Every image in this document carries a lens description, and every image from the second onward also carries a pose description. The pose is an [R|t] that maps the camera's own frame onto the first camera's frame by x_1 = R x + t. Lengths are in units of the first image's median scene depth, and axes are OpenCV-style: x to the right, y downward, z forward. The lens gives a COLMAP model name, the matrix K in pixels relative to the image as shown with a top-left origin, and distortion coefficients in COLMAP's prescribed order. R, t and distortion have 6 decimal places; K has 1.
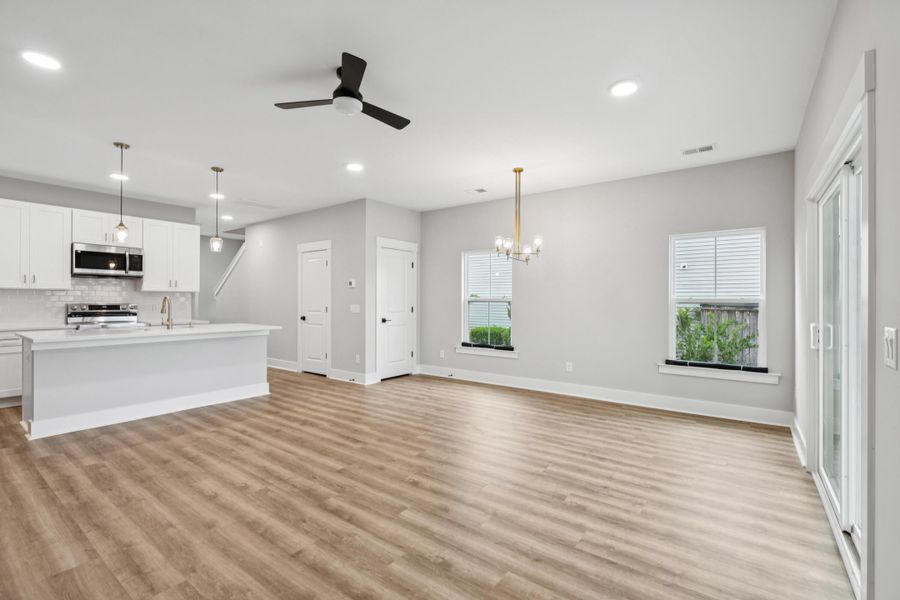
lens RADIAL K [[403.7, 0, 446.4], [0, 403.7, 297.4], [0, 0, 1]] dist [-0.008196, 0.003375]
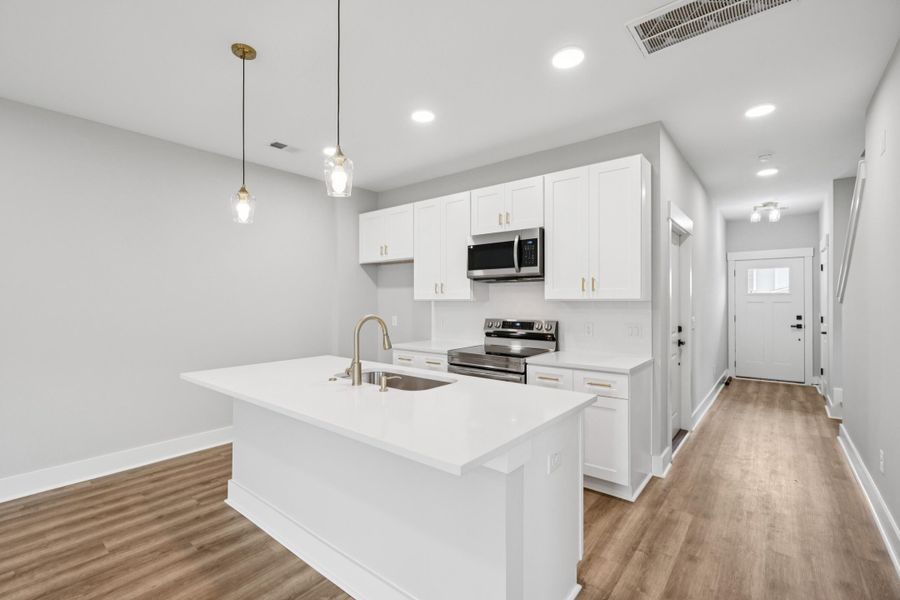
lens RADIAL K [[403.7, 0, 446.3], [0, 403.7, 302.3], [0, 0, 1]] dist [-0.008196, 0.003375]
pose [[-0.039451, 0.001477, -0.999220, -0.171651], [0.010659, 0.999943, 0.001057, -0.015391], [0.999165, -0.010609, -0.039464, 0.903330]]
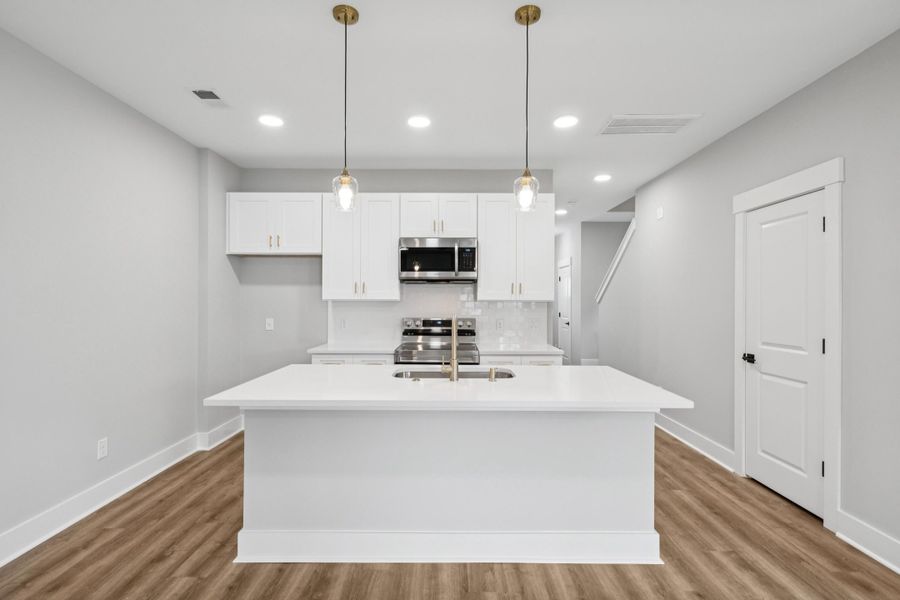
lens RADIAL K [[429.9, 0, 448.6], [0, 429.9, 302.1], [0, 0, 1]] dist [0.000042, 0.000363]
pose [[0.602449, 0.001076, -0.798156, -0.210459], [0.005566, 0.999969, 0.005550, -0.018300], [0.798138, -0.007786, 0.602425, 0.536943]]
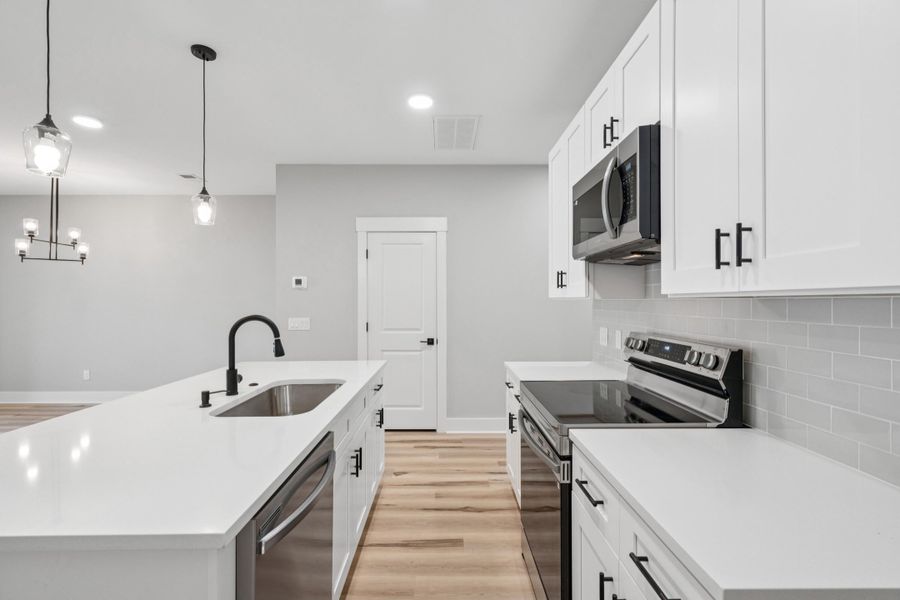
lens RADIAL K [[403.7, 0, 449.7], [0, 403.7, 297.2], [0, 0, 1]] dist [-0.008196, 0.003375]
pose [[0.787643, 0.002029, 0.616128, -0.756617], [-0.003079, 0.999995, 0.000643, -0.018434], [-0.616124, -0.002404, 0.787645, 0.547716]]
